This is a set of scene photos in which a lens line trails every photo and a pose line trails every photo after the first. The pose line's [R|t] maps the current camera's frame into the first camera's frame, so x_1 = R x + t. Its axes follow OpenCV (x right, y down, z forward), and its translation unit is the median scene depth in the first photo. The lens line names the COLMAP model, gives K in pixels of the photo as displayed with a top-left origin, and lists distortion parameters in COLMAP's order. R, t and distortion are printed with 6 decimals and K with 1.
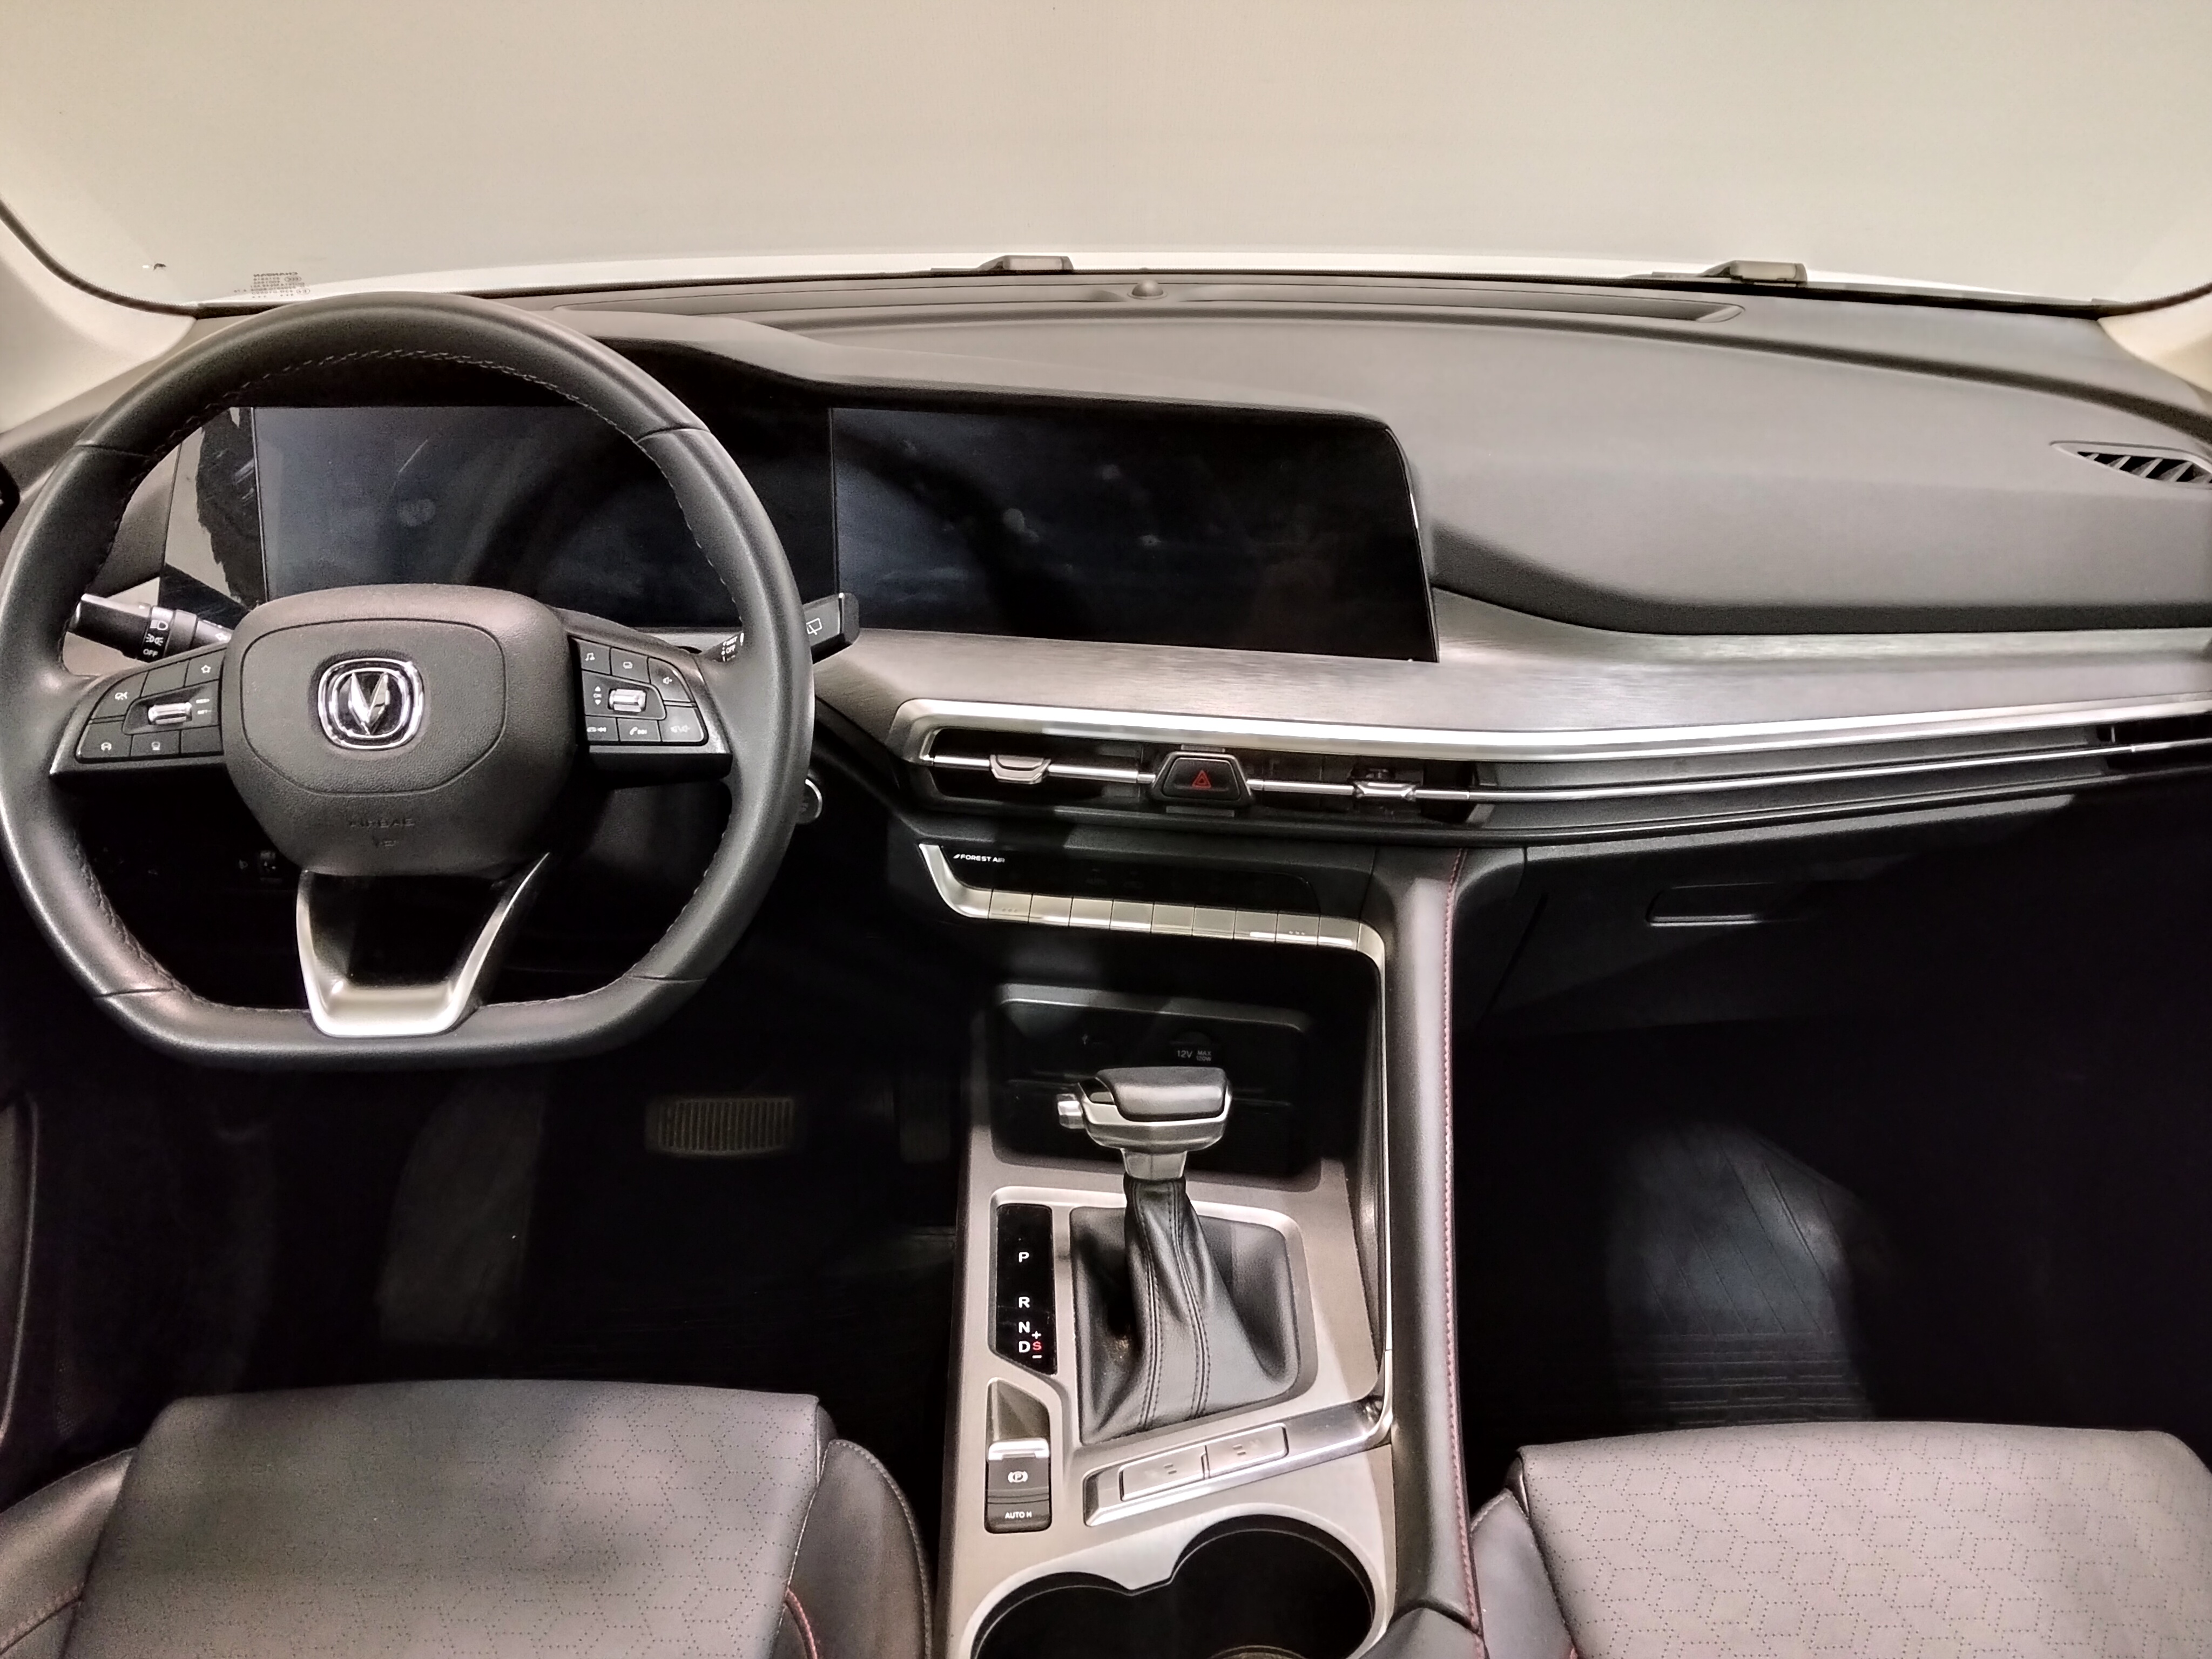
lens RADIAL K [[1830.7, 0, 1124.4], [0, 1830.7, 816.7], [0, 0, 1]] dist [0.048380, -0.135701]
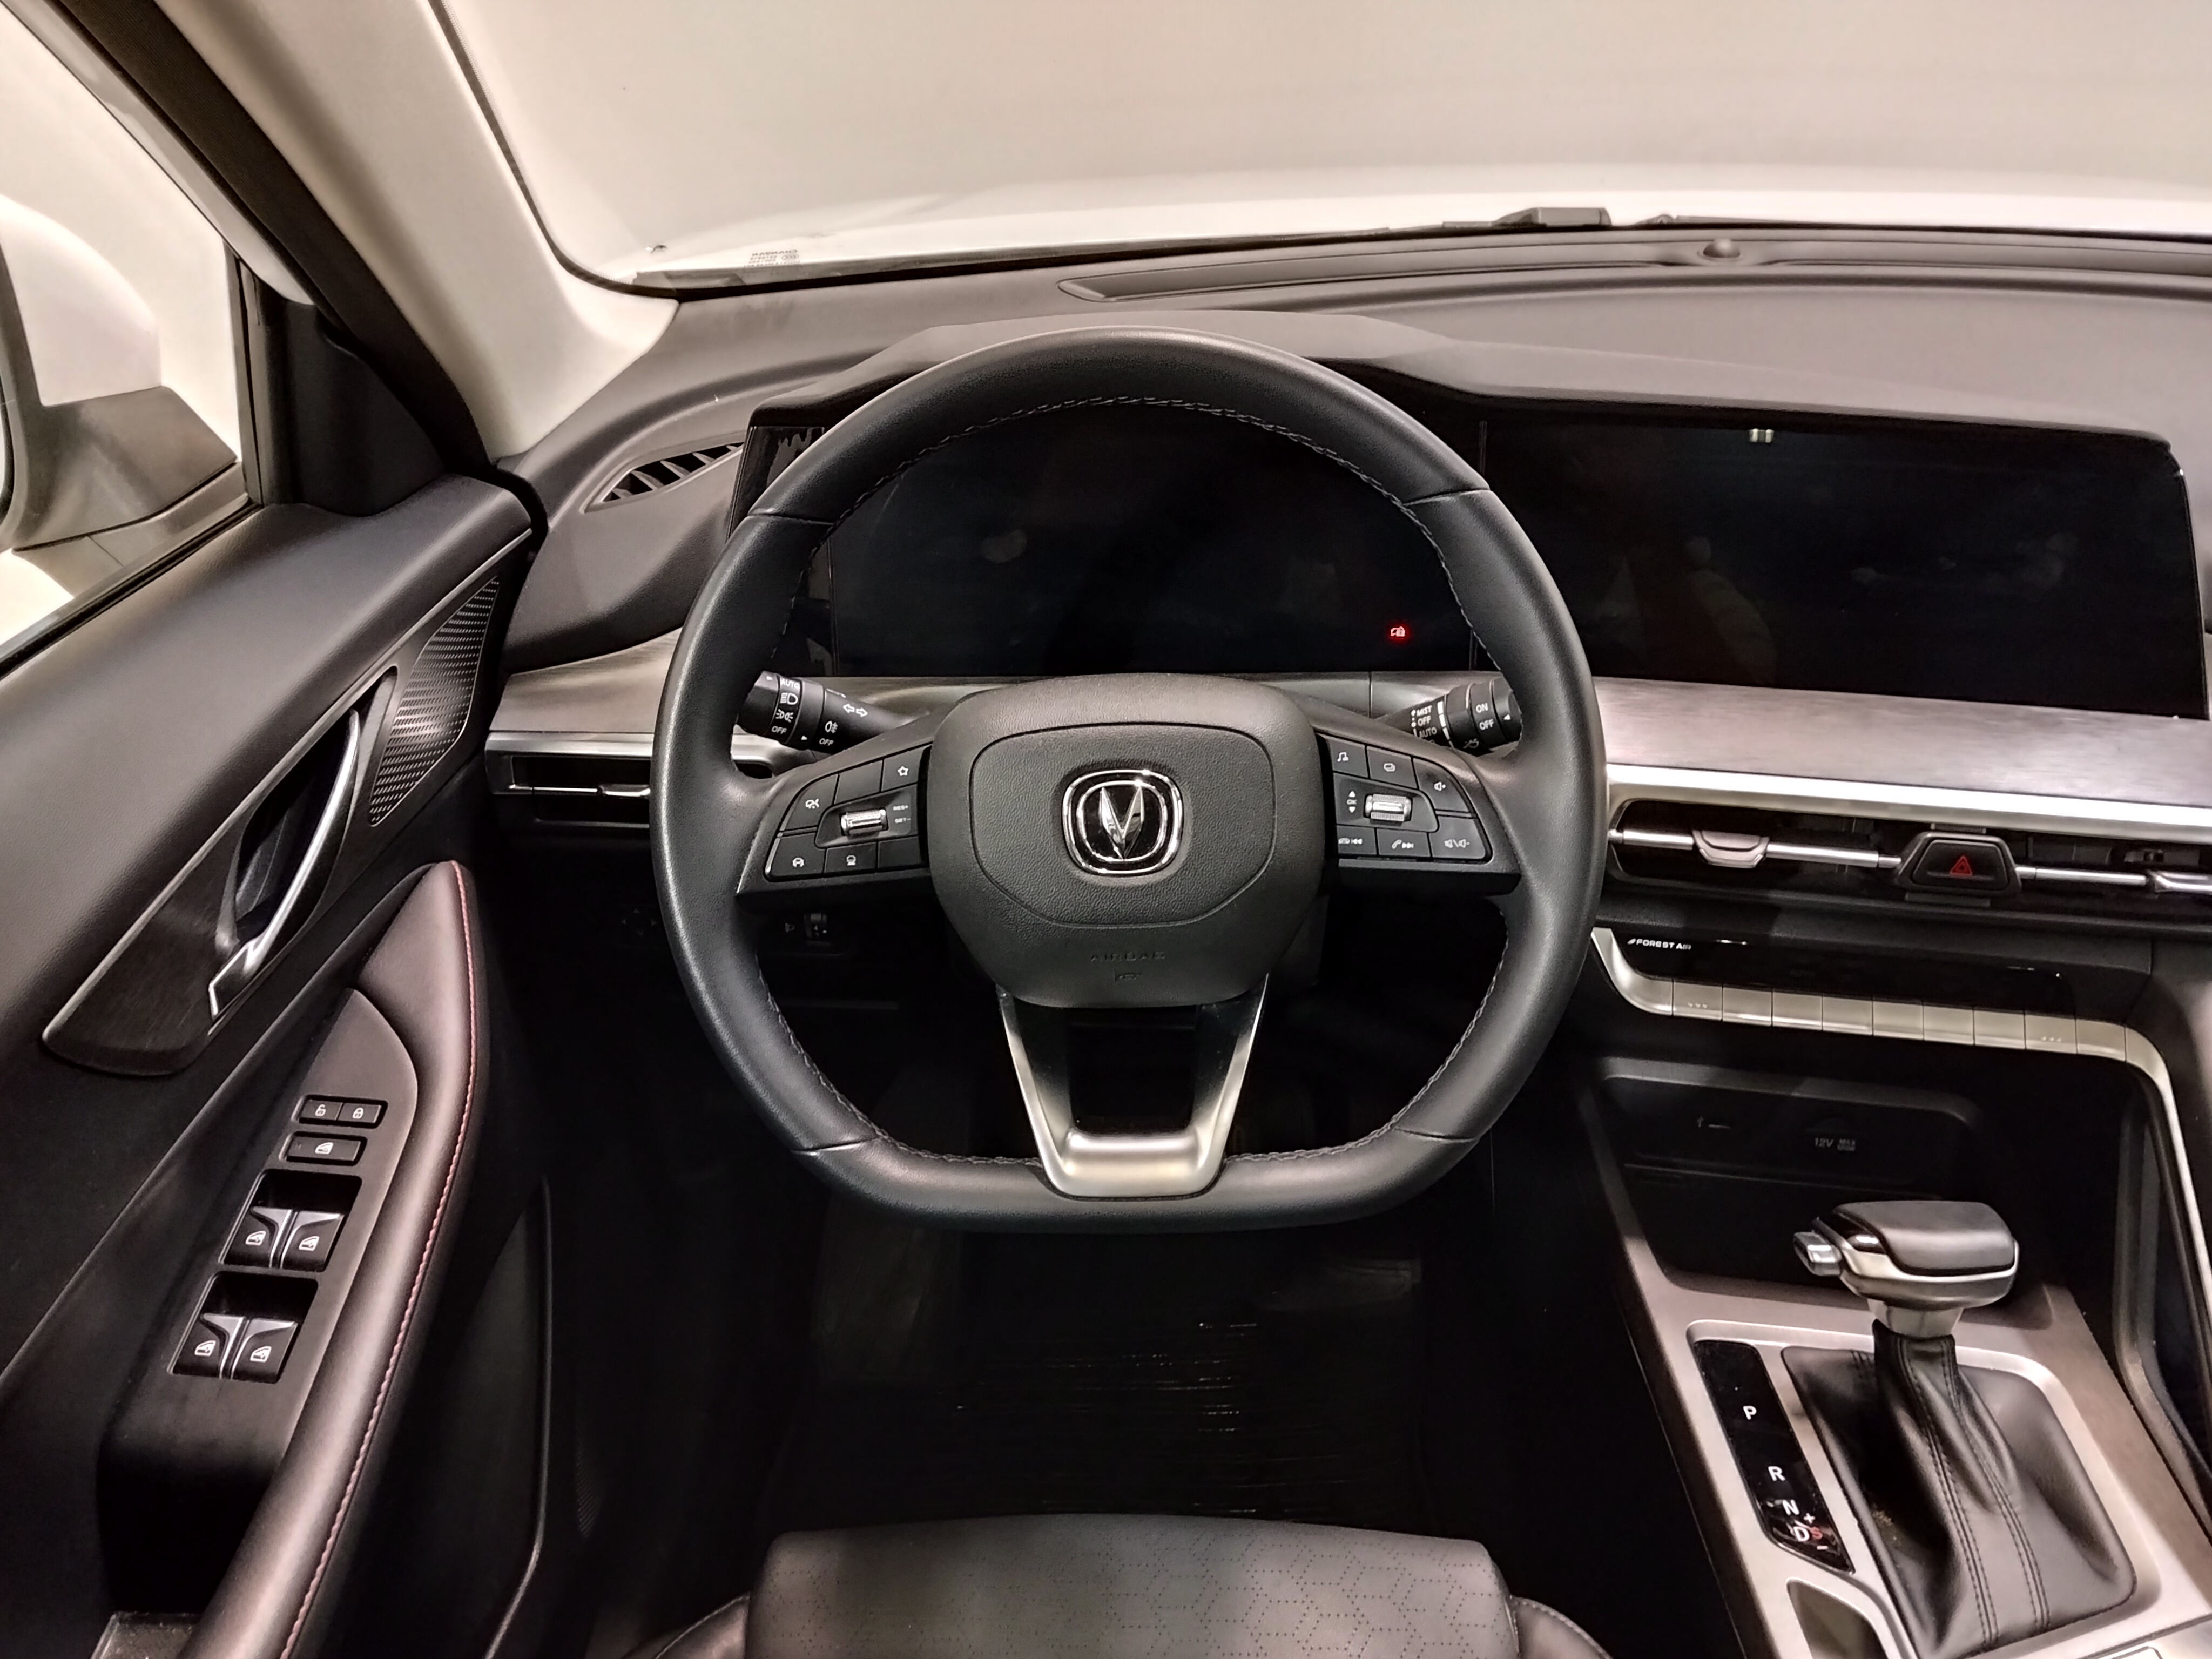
lens RADIAL K [[1830.7, 0, 1093.5], [0, 1830.7, 817.1], [0, 0, 1]] dist [0.048380, -0.135701]
pose [[0.997939, 0.002796, -0.064113, -0.324139], [0.001471, 0.997791, 0.066413, -0.106526], [0.064157, -0.066370, 0.995730, 0.126537]]
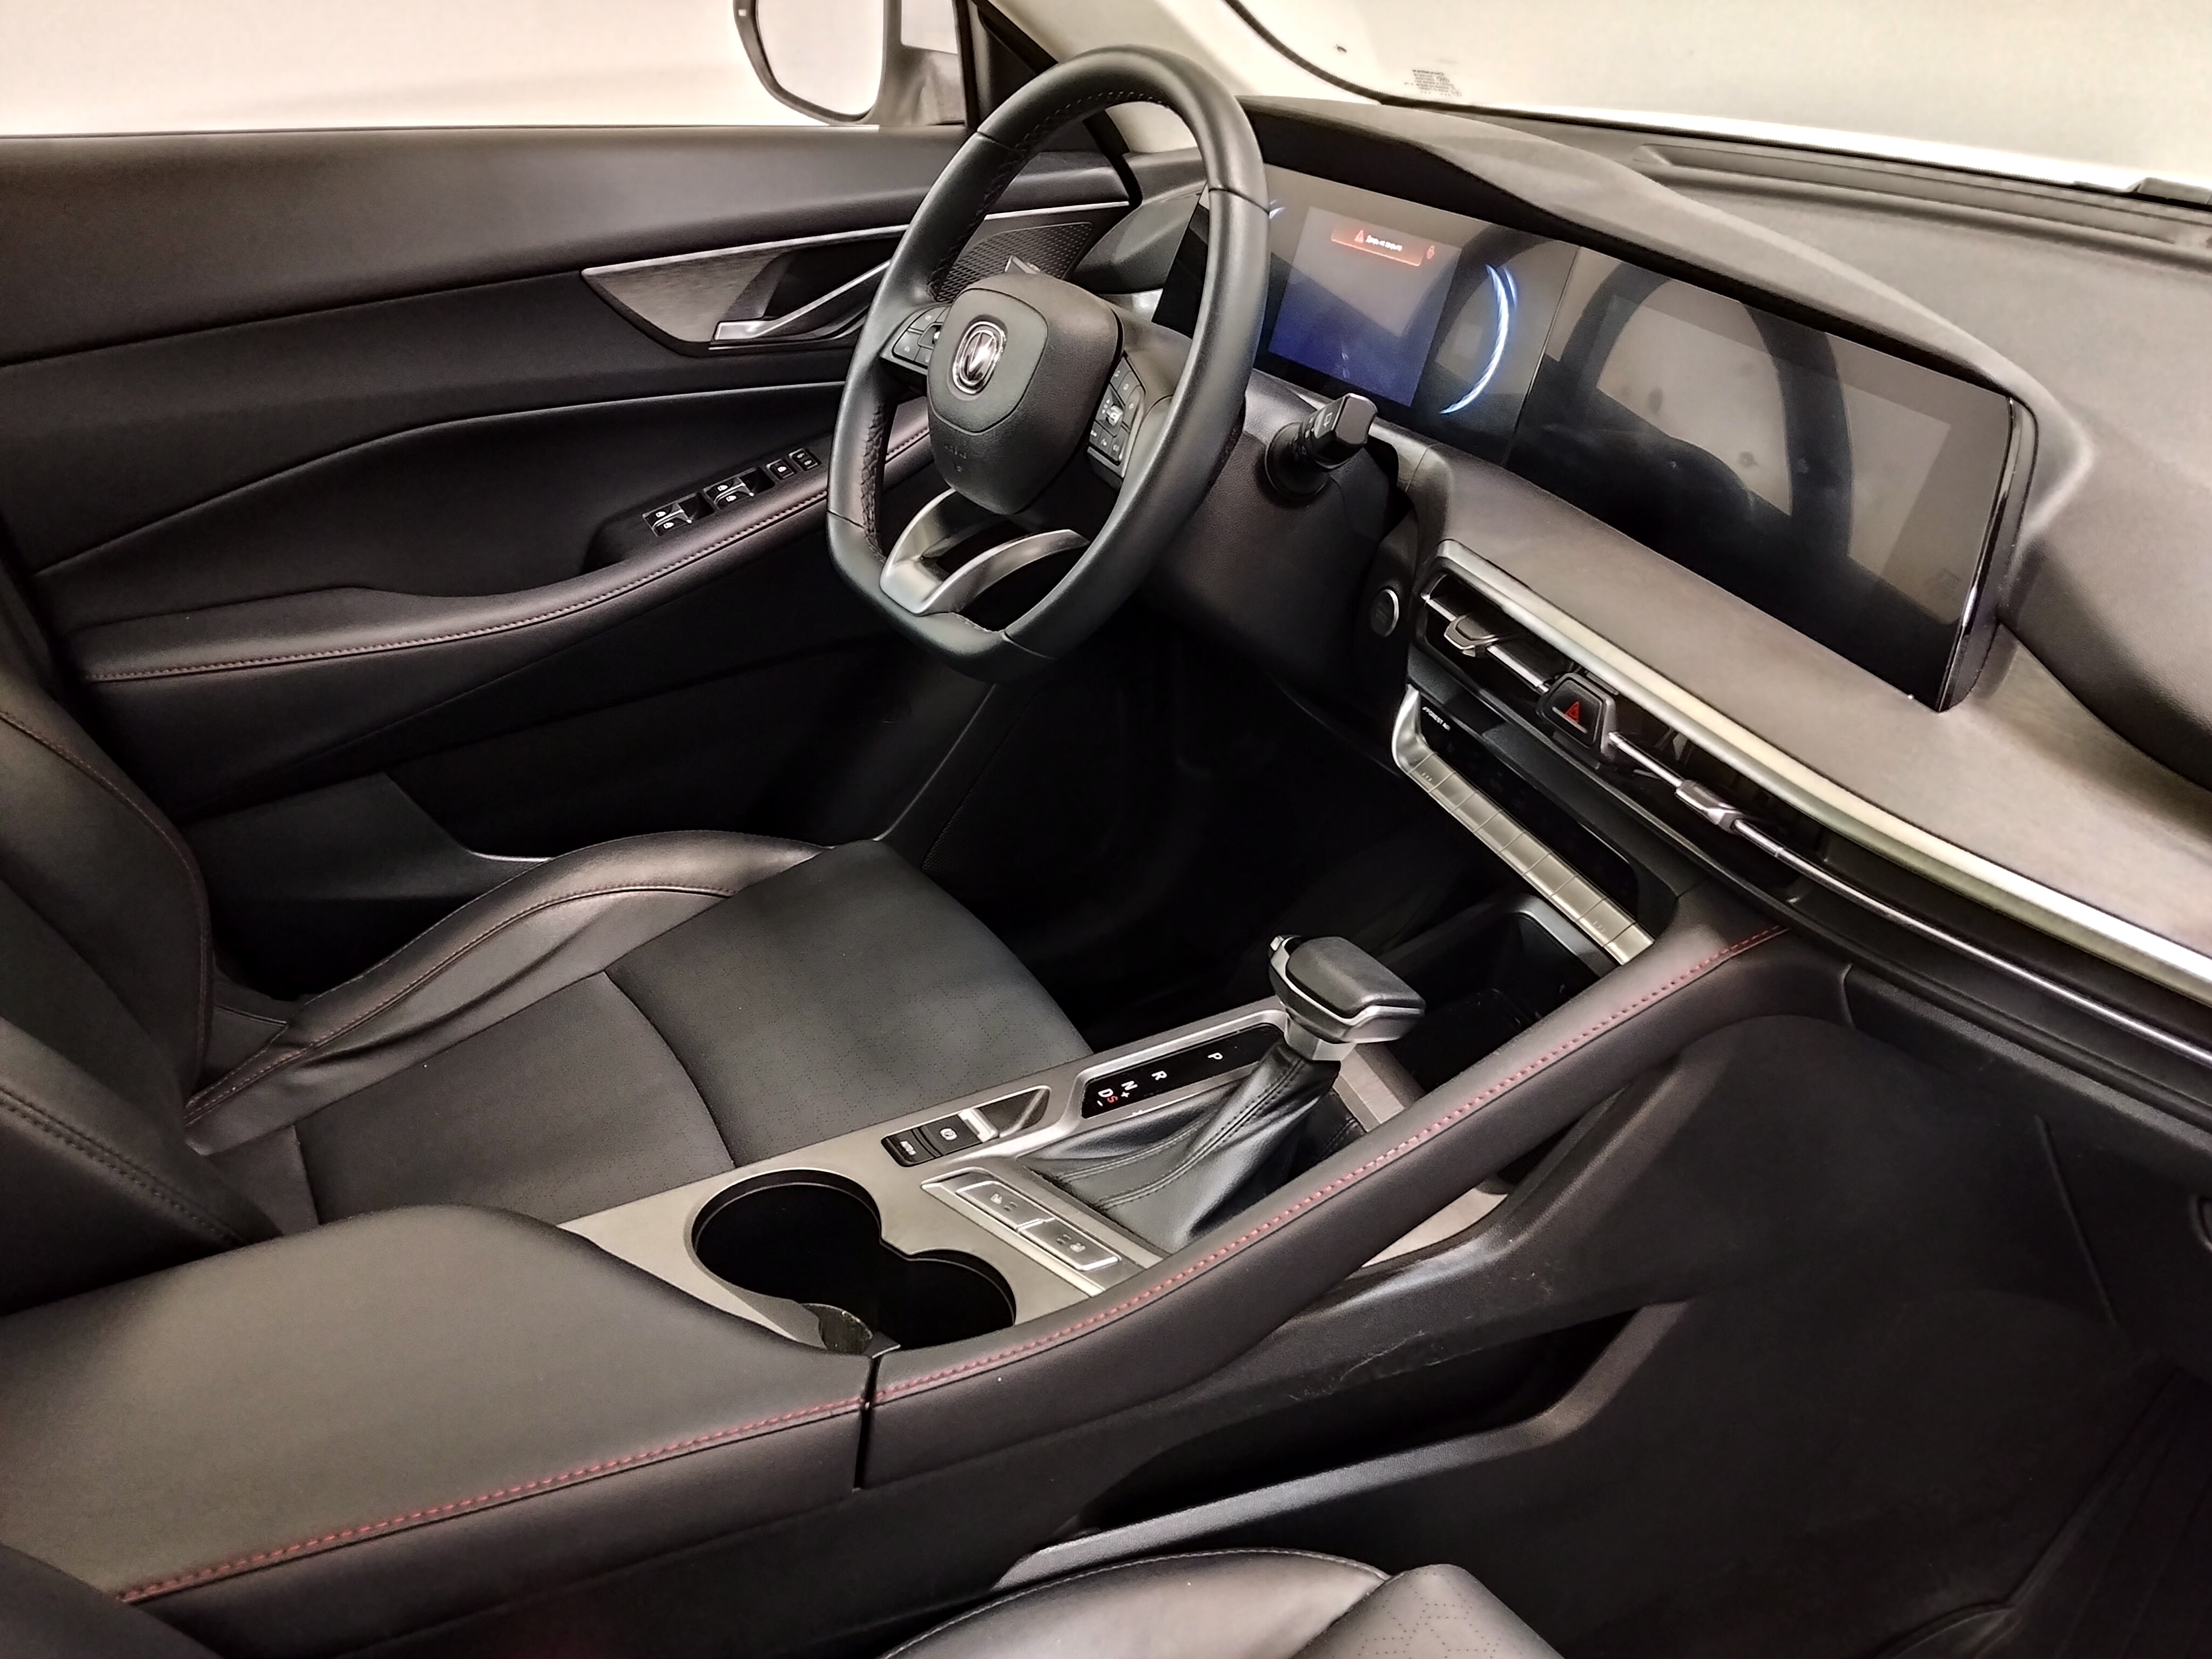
lens RADIAL K [[1830.7, 0, 1102.5], [0, 1830.7, 841.0], [0, 0, 1]] dist [0.048380, -0.135701]
pose [[0.474192, 0.425858, -0.770576, 0.676411], [-0.389057, 0.886499, 0.250507, -0.103732], [0.789795, 0.181010, 0.586054, 0.331801]]
